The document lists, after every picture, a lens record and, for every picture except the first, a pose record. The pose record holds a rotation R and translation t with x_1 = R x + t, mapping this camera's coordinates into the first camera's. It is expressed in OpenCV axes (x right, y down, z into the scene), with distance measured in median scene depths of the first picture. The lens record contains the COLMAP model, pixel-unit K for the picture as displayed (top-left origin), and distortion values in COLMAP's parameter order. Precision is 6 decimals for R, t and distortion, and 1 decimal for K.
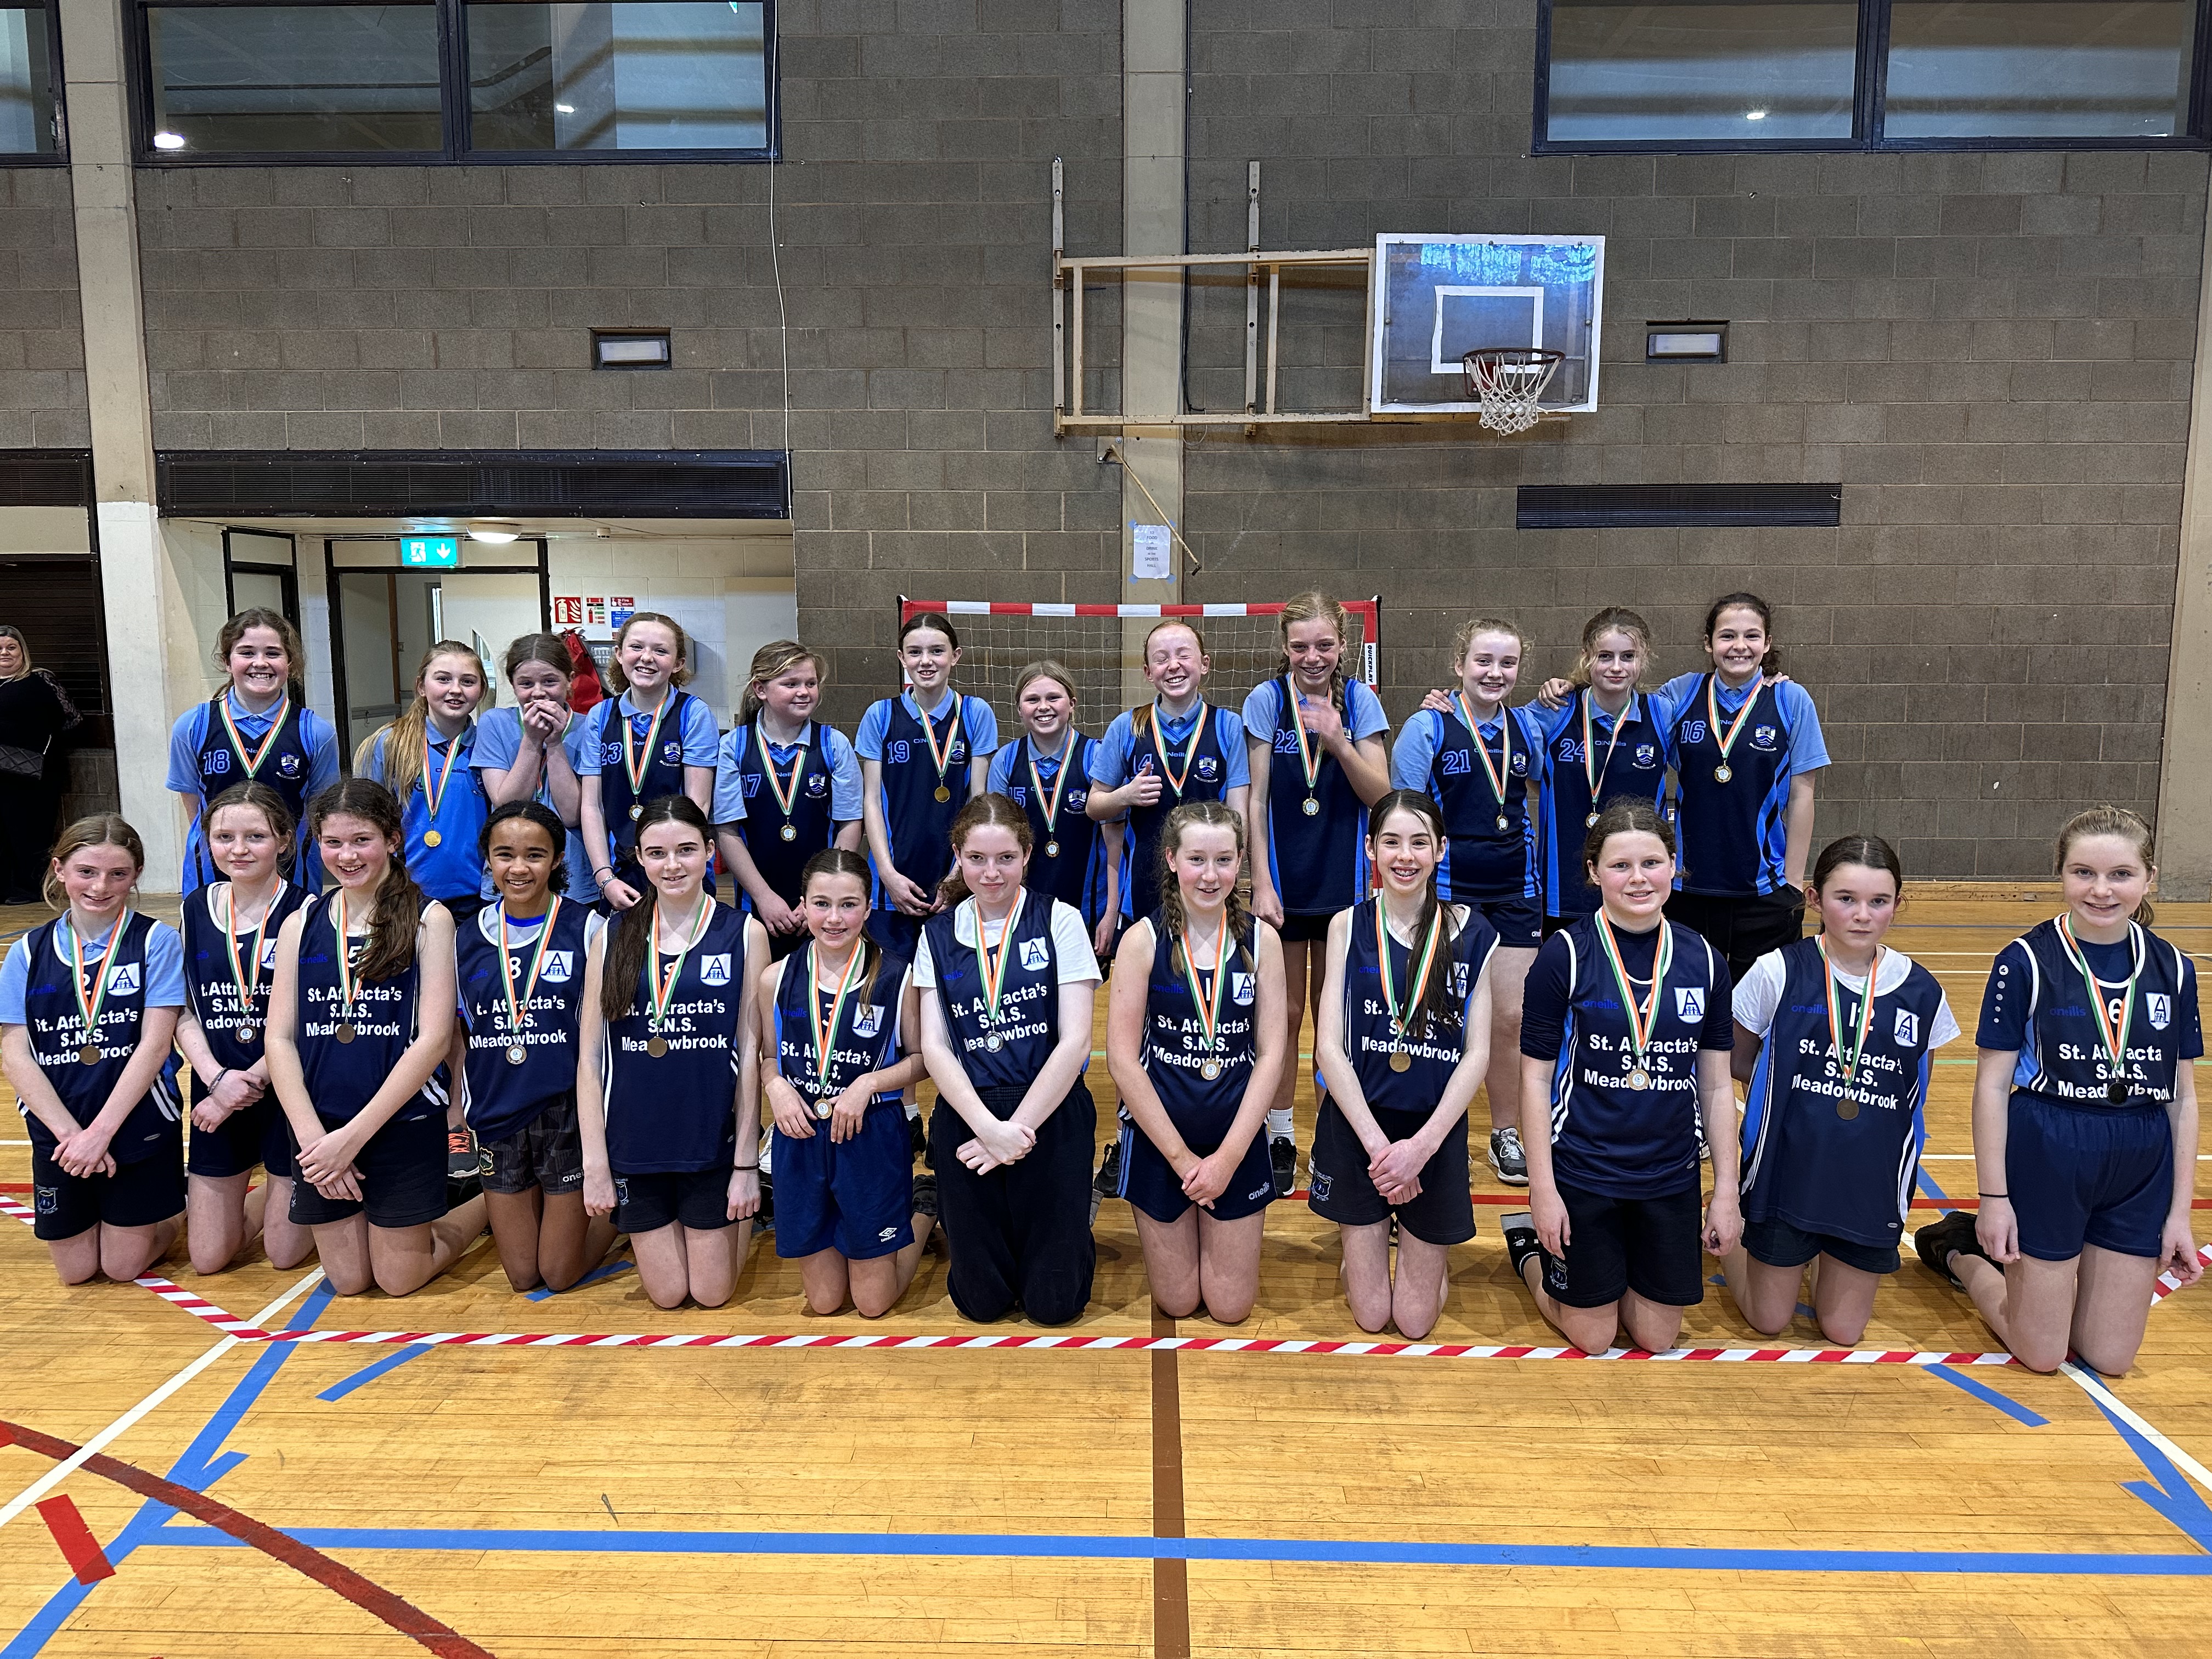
lens RADIAL K [[1571.6, 0, 1106.0], [0, 1571.6, 829.5], [0, 0, 1]] dist [0.009715, 0.000570]
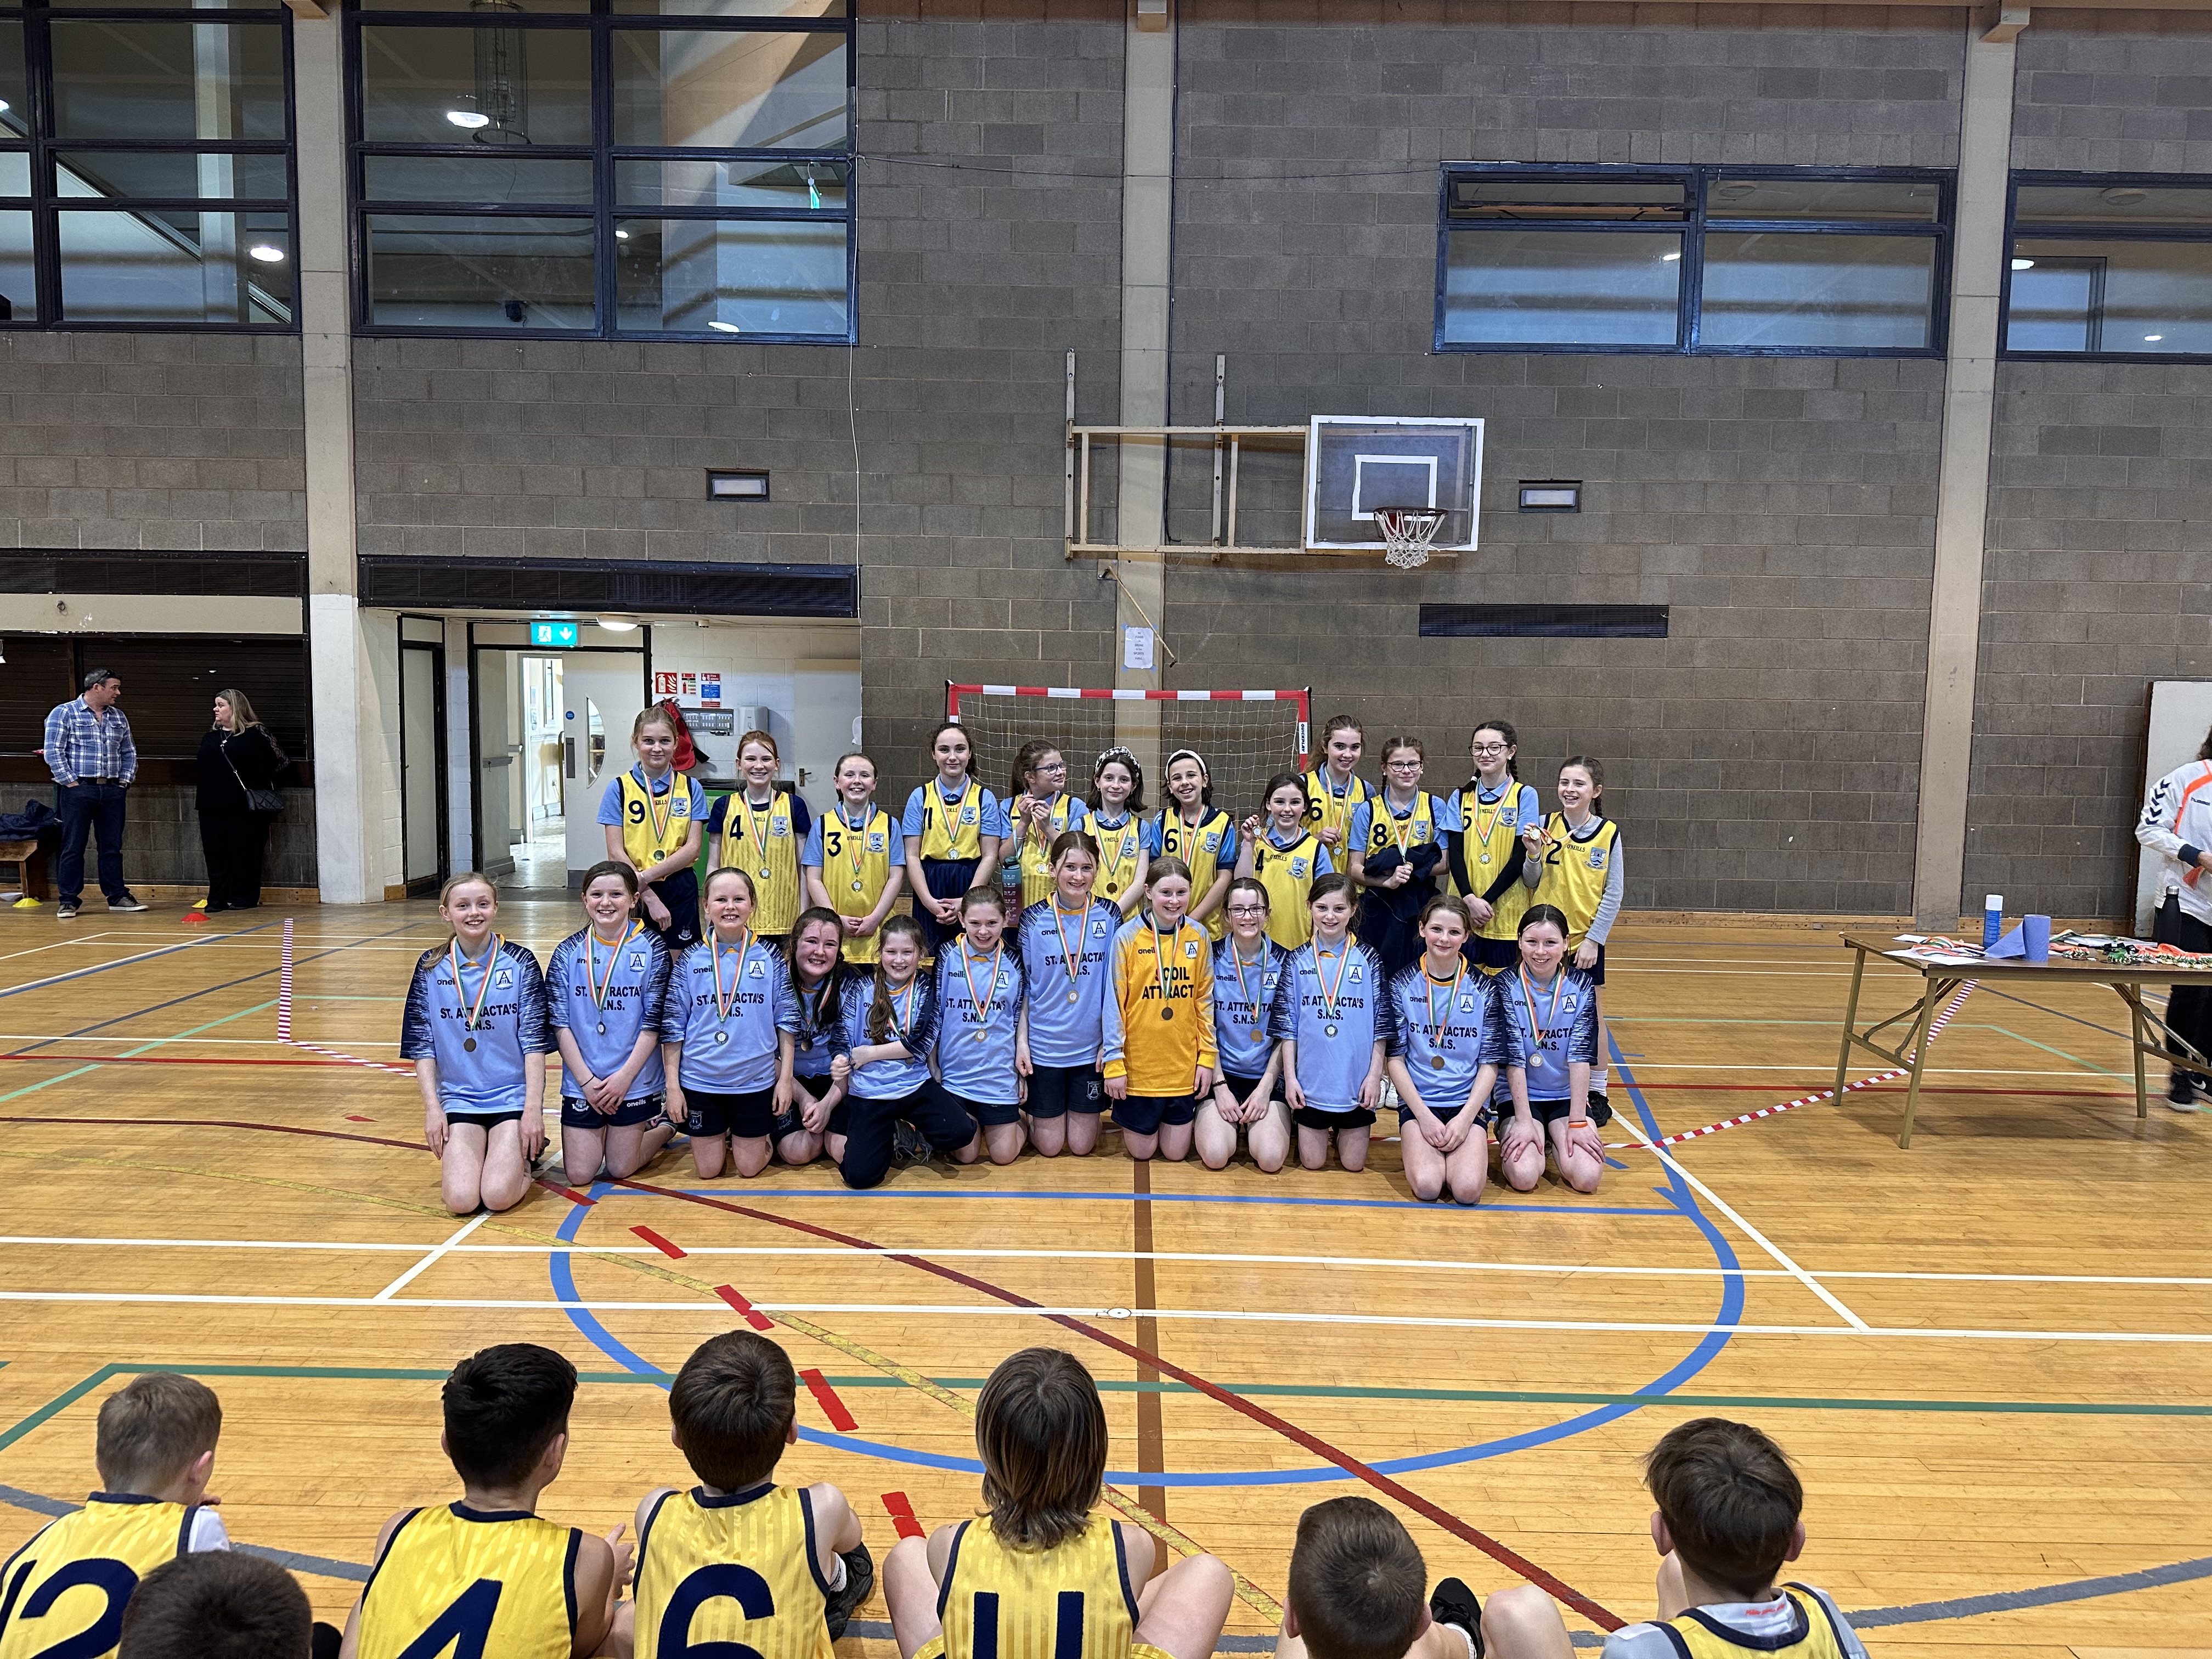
lens RADIAL K [[1559.2, 0, 1117.9], [0, 1559.2, 830.0], [0, 0, 1]] dist [0.053761, -0.000841]
pose [[0.999713, 0.015101, 0.018573, -0.009787], [-0.014352, 0.999105, -0.039786, 0.024213], [-0.019158, 0.039508, 0.999036, -0.282184]]
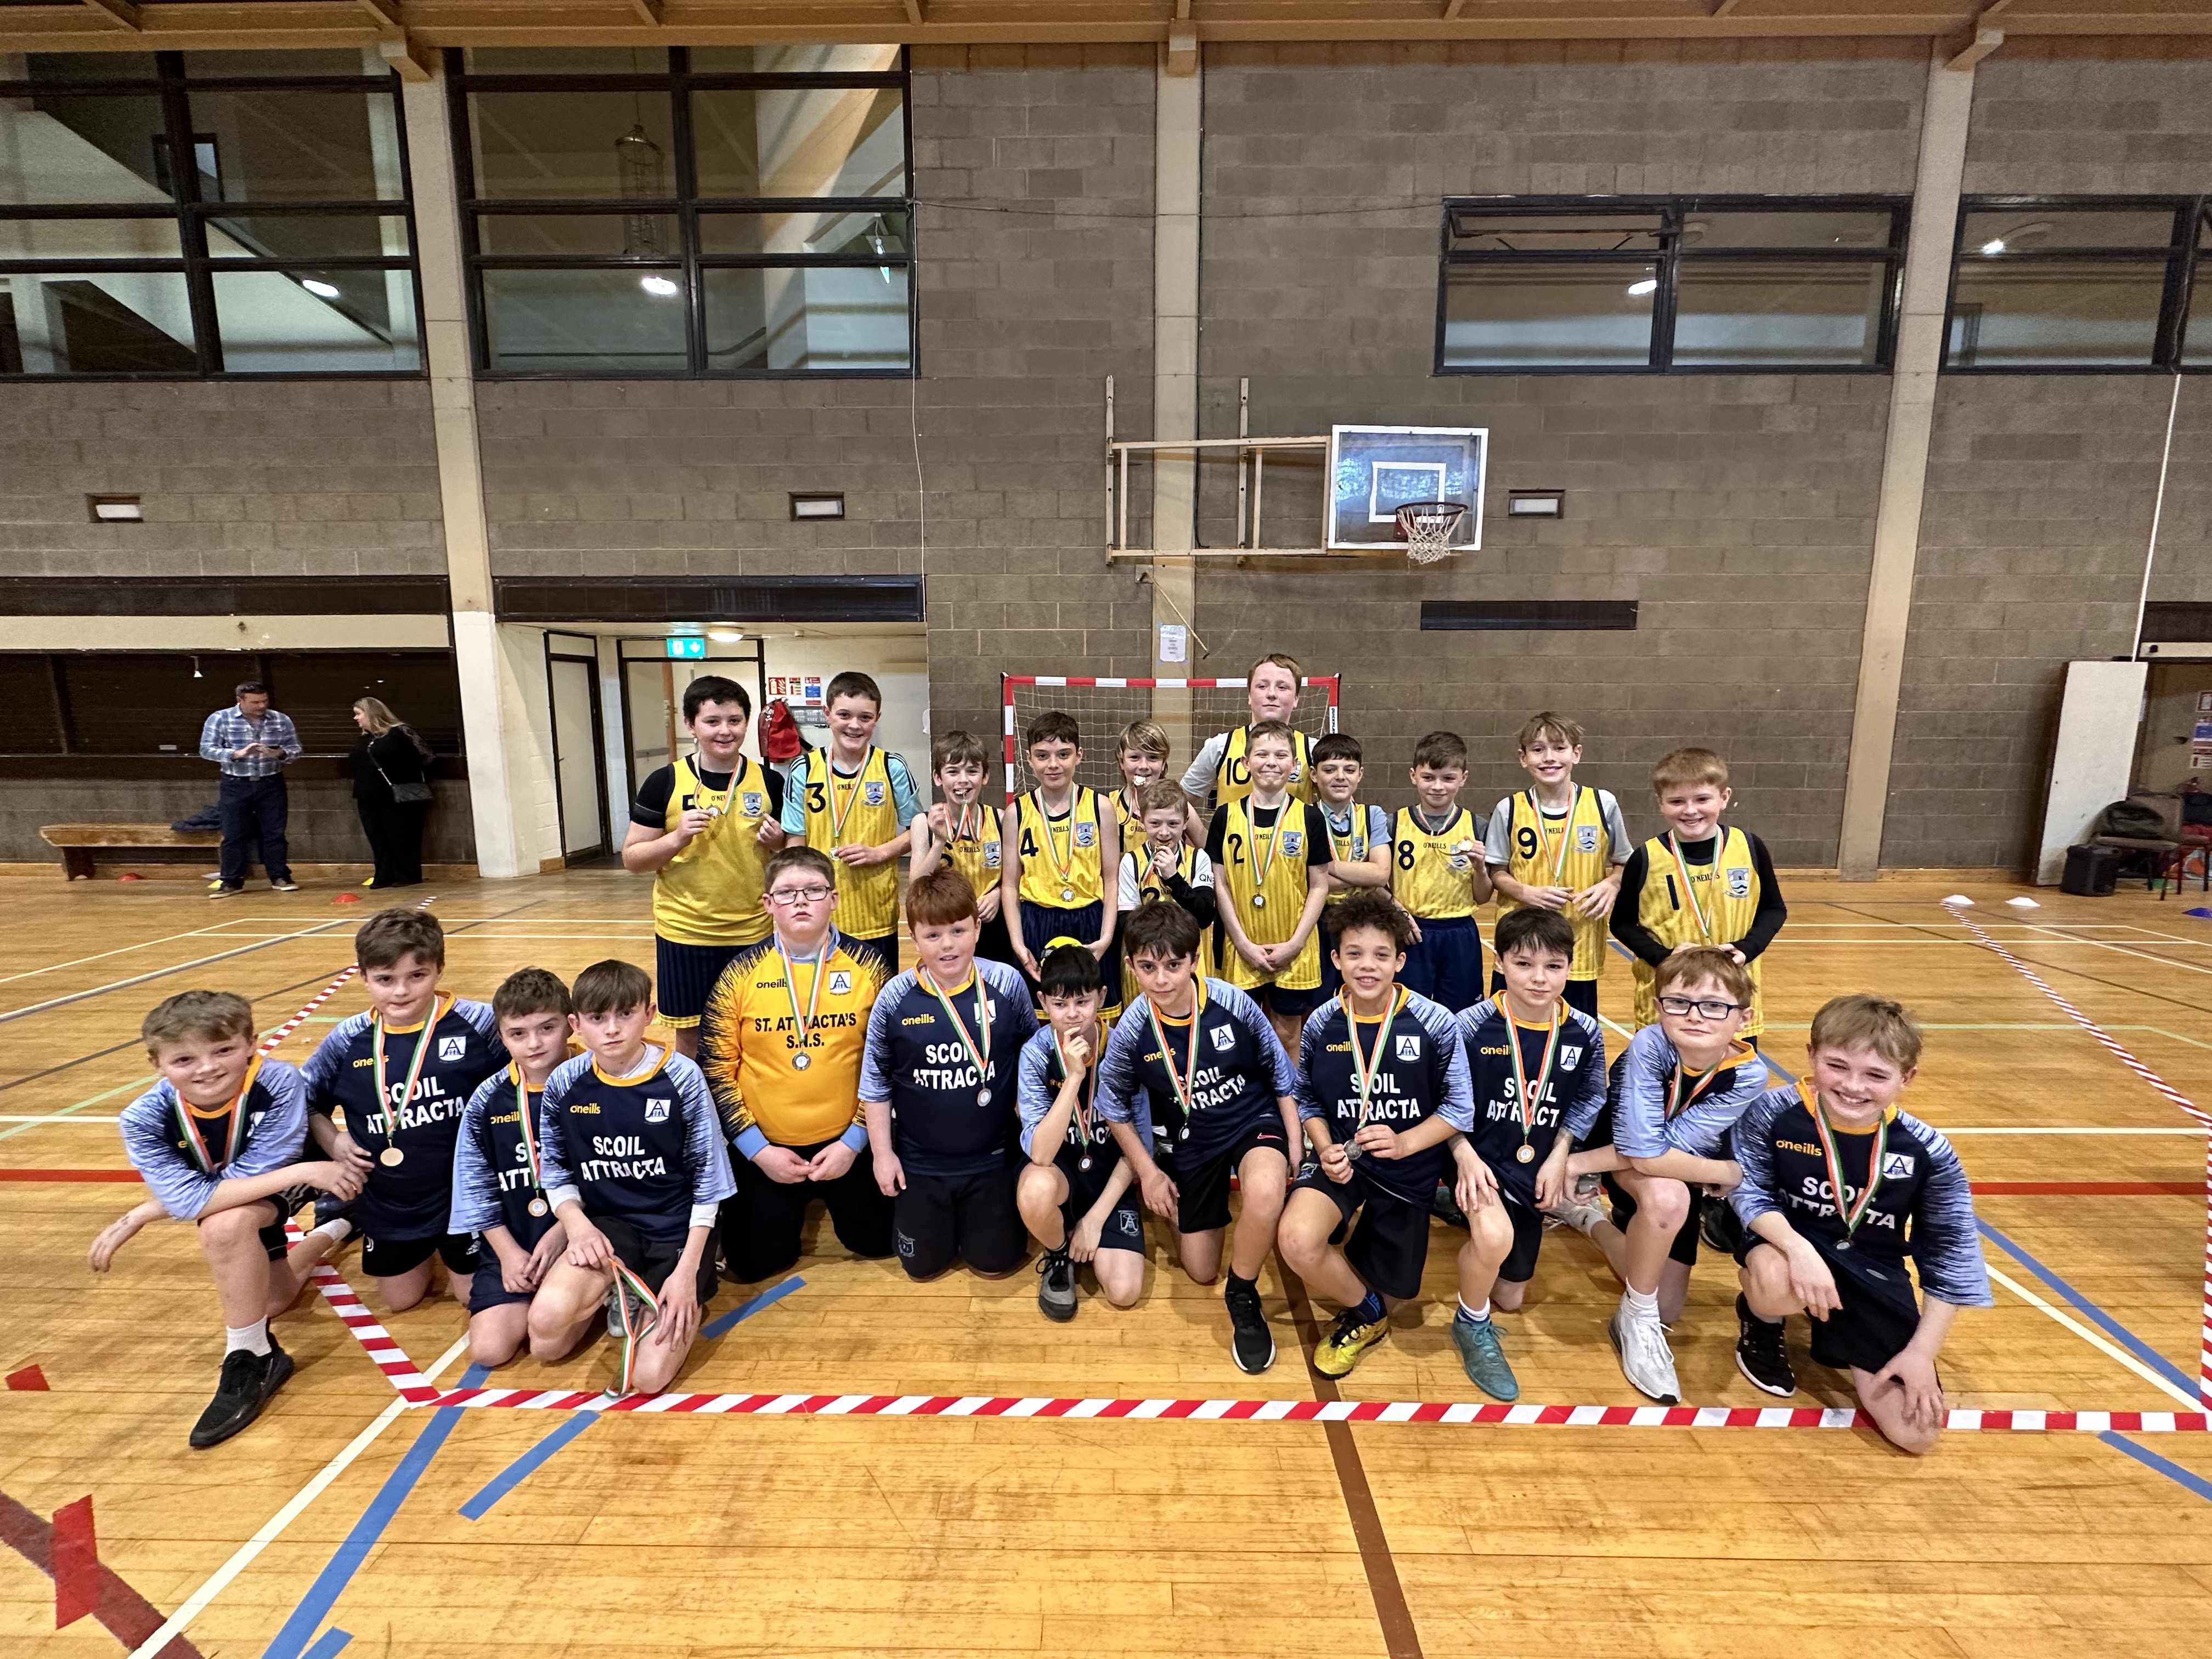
lens RADIAL K [[889.4, 0, 1105.8], [0, 889.4, 824.2], [0, 0, 1]] dist [-0.019279, 0.017416]
pose [[0.999927, -0.000863, 0.012017, -0.043805], [0.000710, 0.999919, 0.012704, -0.020526], [-0.012027, -0.012695, 0.999847, 0.171415]]
